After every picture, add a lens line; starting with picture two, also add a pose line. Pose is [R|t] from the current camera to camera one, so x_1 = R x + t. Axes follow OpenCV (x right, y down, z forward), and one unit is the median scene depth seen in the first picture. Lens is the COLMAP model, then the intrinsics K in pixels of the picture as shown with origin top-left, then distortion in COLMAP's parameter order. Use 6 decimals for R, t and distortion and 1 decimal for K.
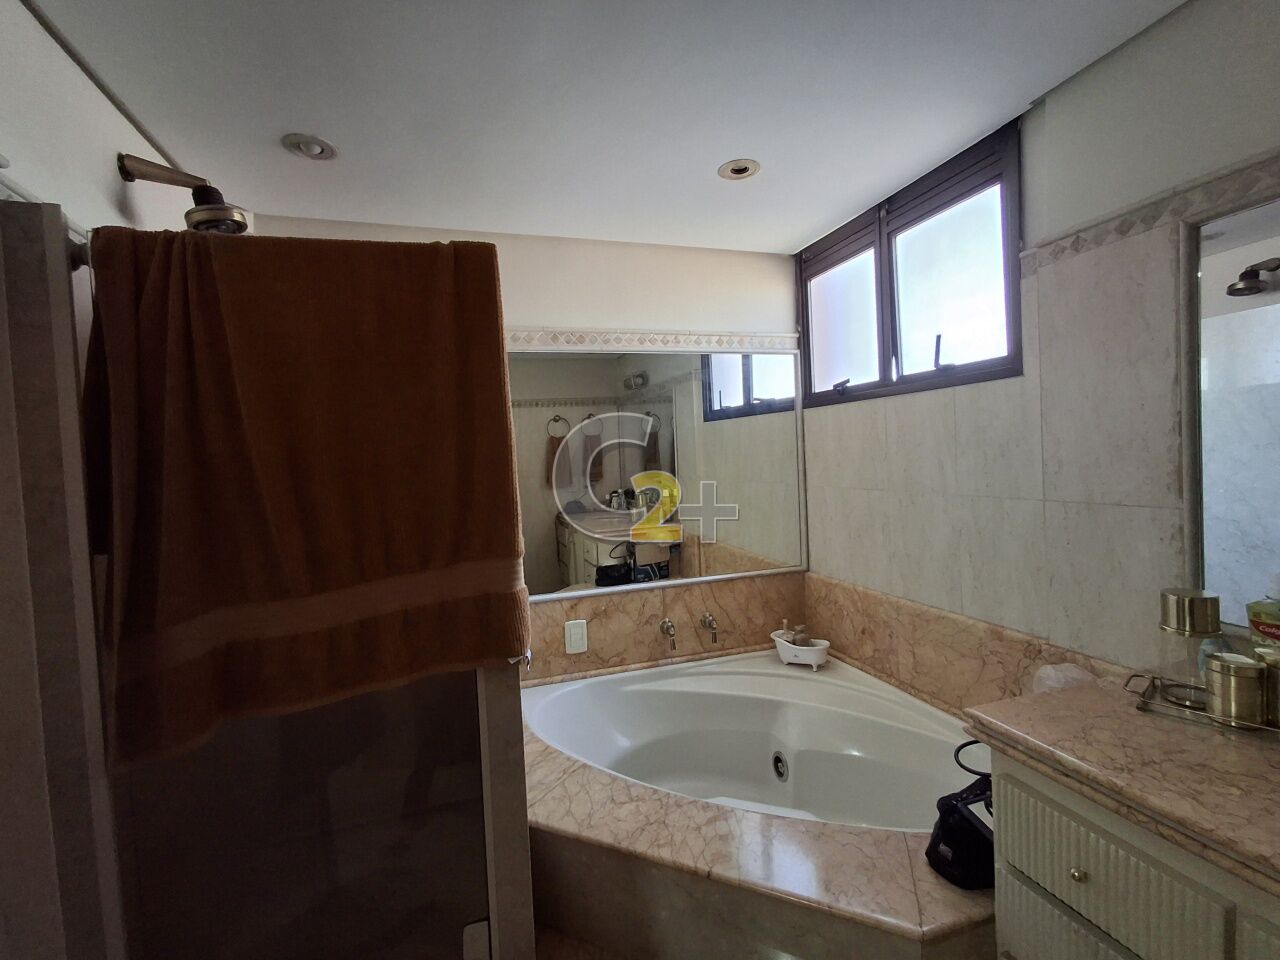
lens RADIAL K [[578.4, 0, 642.1], [0, 578.4, 469.5], [0, 0, 1]] dist [0.002287, -0.004885]
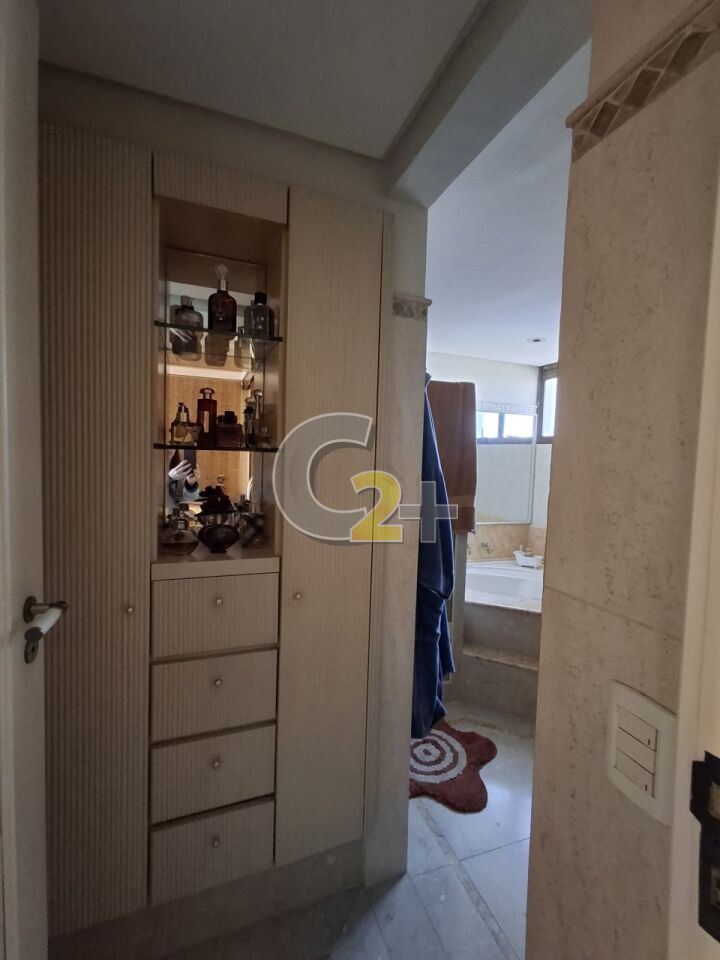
lens RADIAL K [[433.8, 0, 381.7], [0, 433.8, 482.7], [0, 0, 1]] dist [0.002287, -0.004885]
pose [[0.994025, 0.079812, 0.074464, -0.373784], [-0.082549, 0.995992, 0.034421, 0.022998], [-0.071419, -0.040363, 0.996629, -0.490211]]
